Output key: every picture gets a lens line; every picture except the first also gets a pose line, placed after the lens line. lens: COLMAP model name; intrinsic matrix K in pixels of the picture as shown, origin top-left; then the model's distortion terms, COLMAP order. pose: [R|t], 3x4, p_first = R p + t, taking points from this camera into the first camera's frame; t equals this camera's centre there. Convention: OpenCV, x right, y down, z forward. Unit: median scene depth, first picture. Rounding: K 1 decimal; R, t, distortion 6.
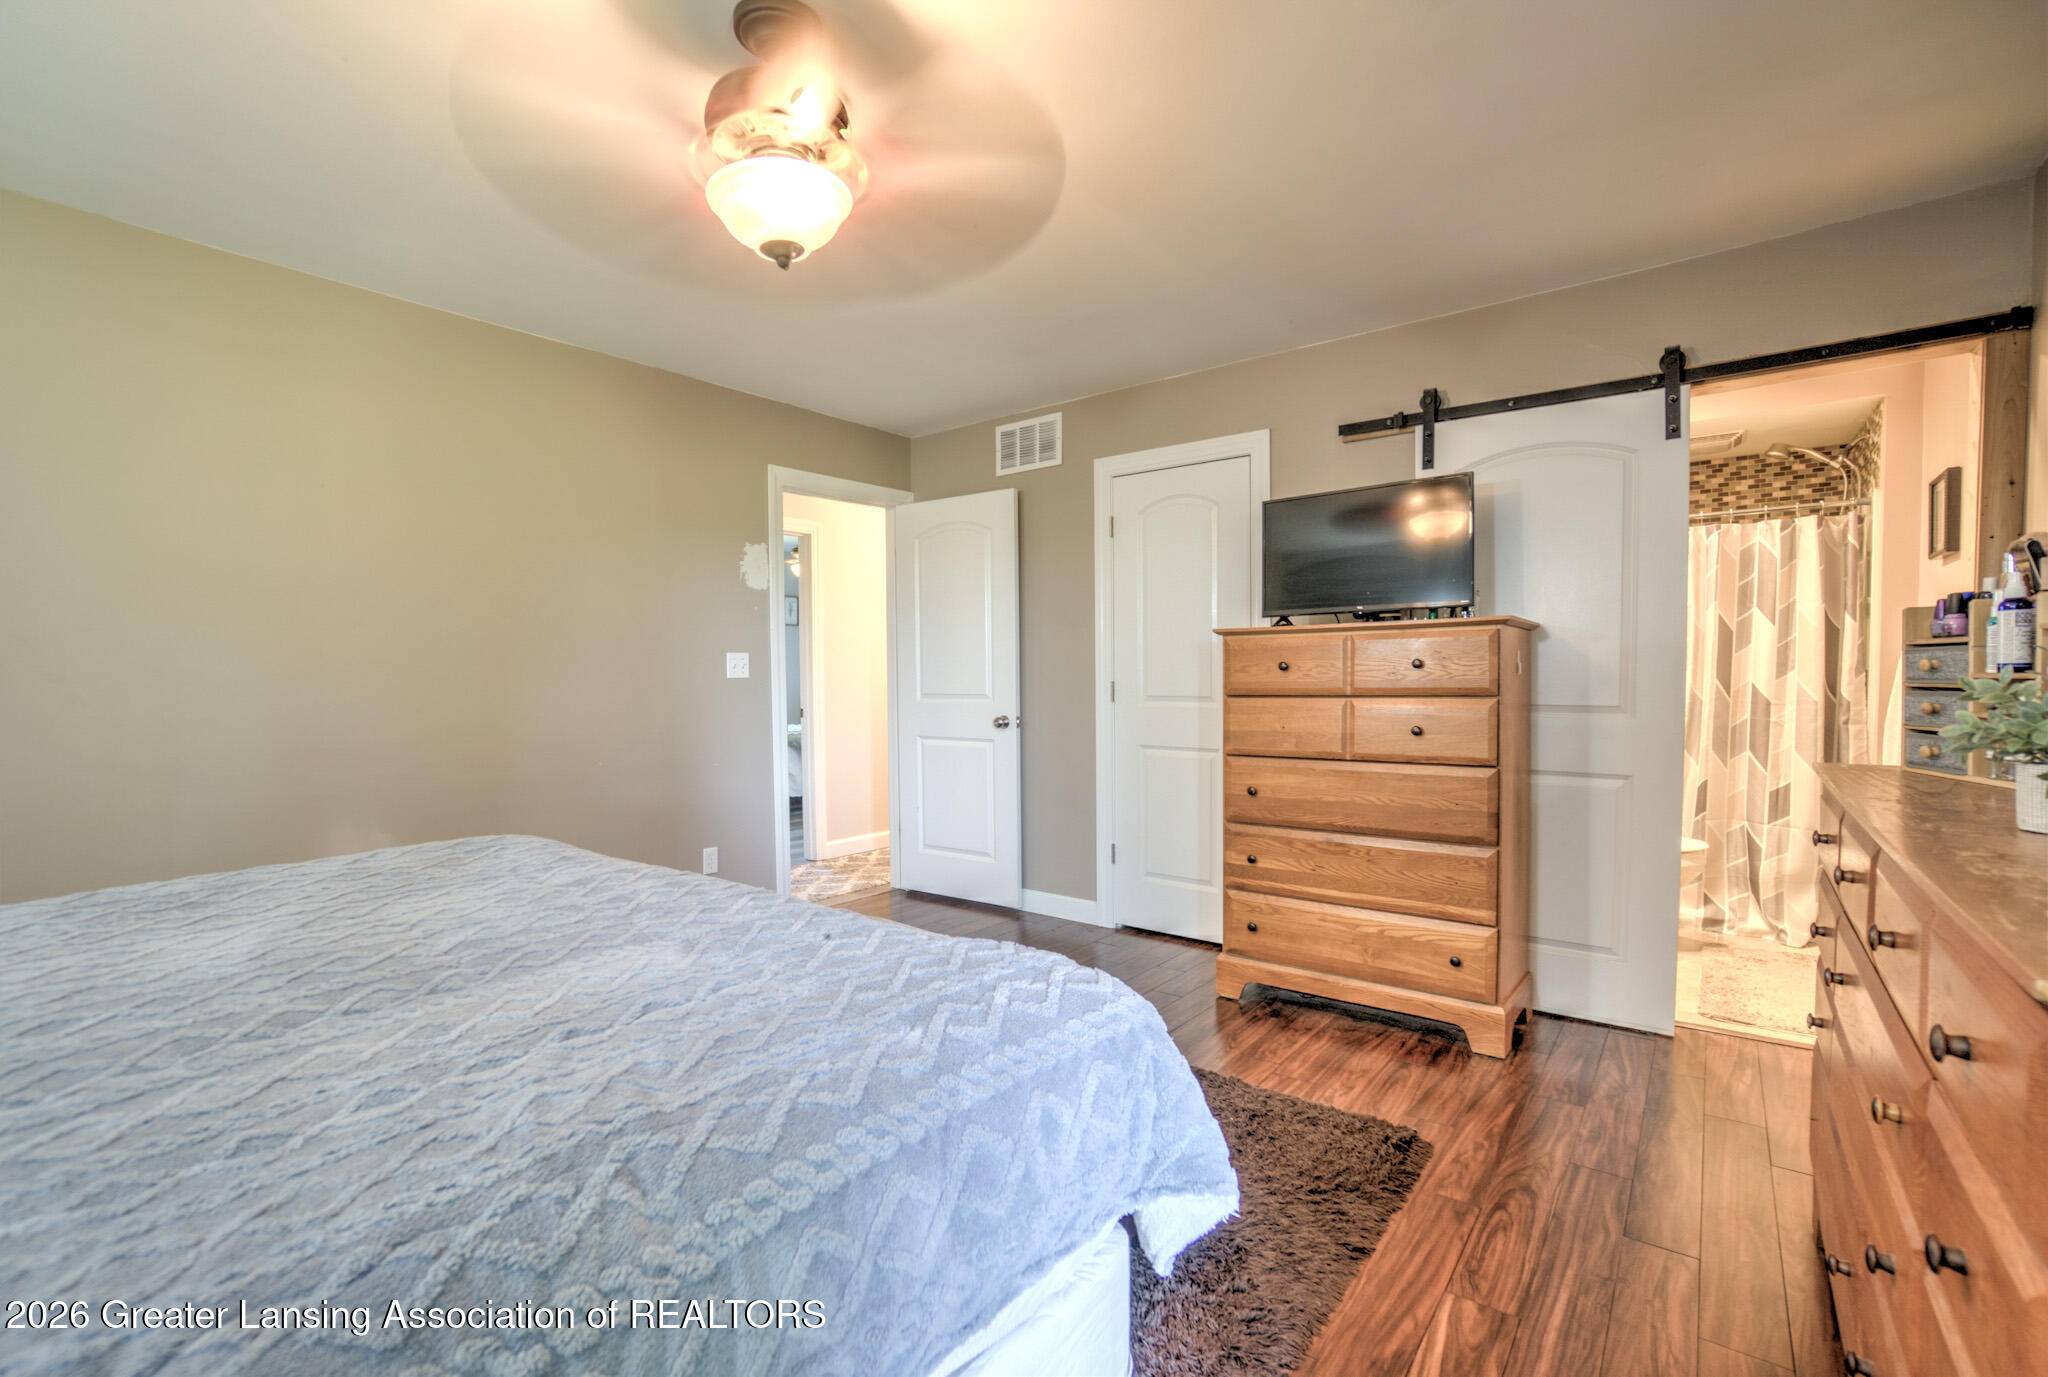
lens RADIAL K [[904.8, 0, 1003.9], [0, 904.8, 706.7], [0, 0, 1]] dist [-0.063196, 0.022041]
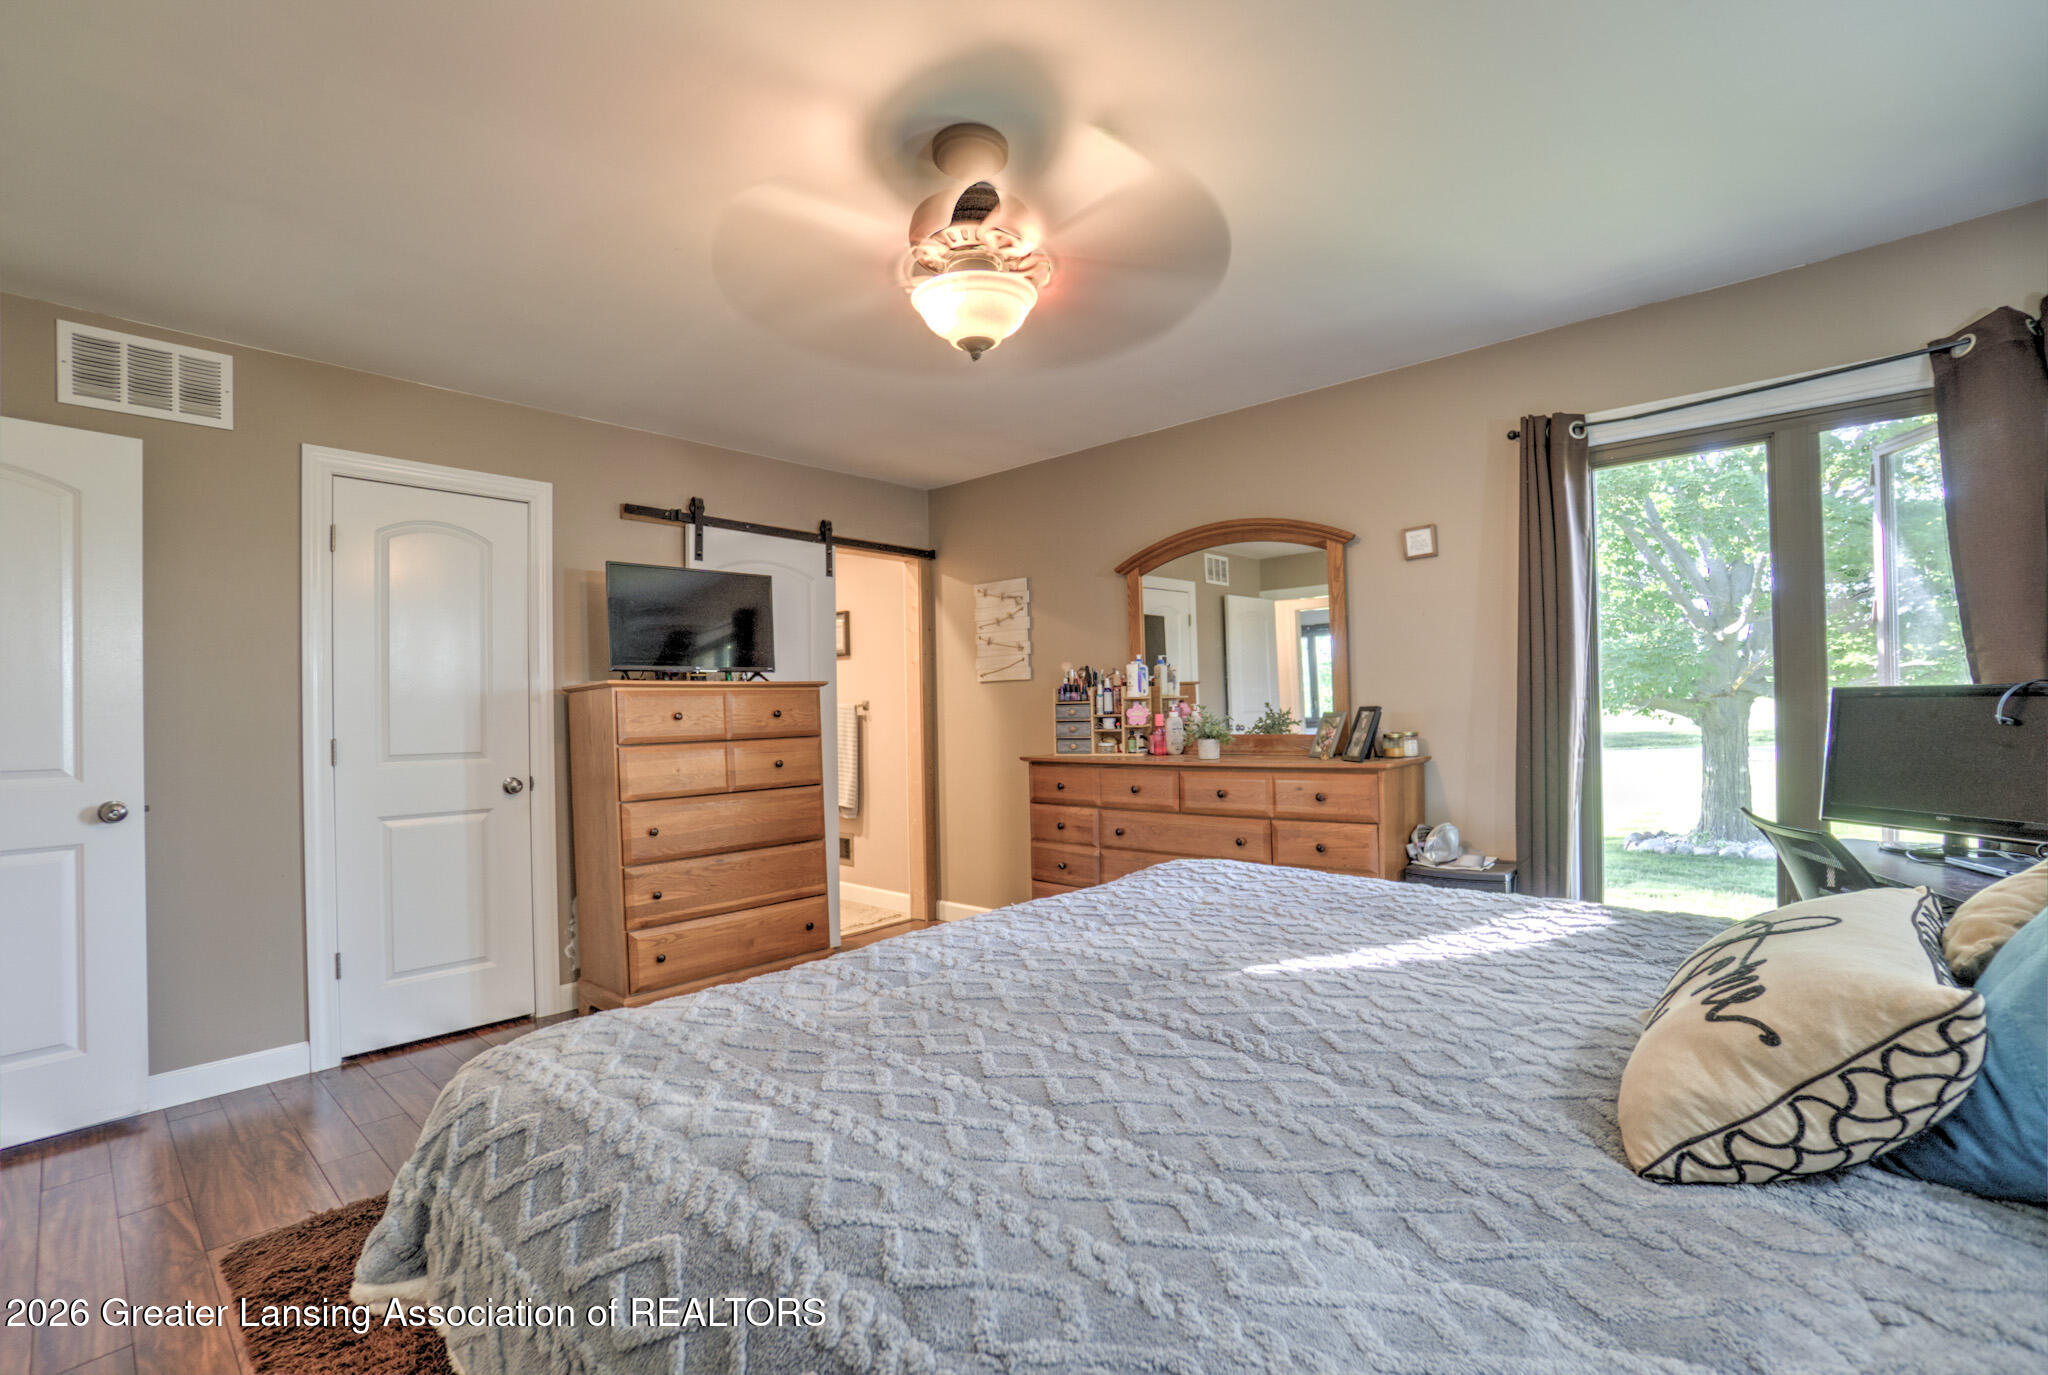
lens RADIAL K [[904.8, 0, 1003.9], [0, 904.8, 705.7], [0, 0, 1]] dist [-0.063196, 0.022041]
pose [[0.059326, 0.015241, 0.998122, -0.927329], [0.056118, 0.998251, -0.018579, -0.016695], [-0.996660, 0.057115, 0.058367, 0.614085]]
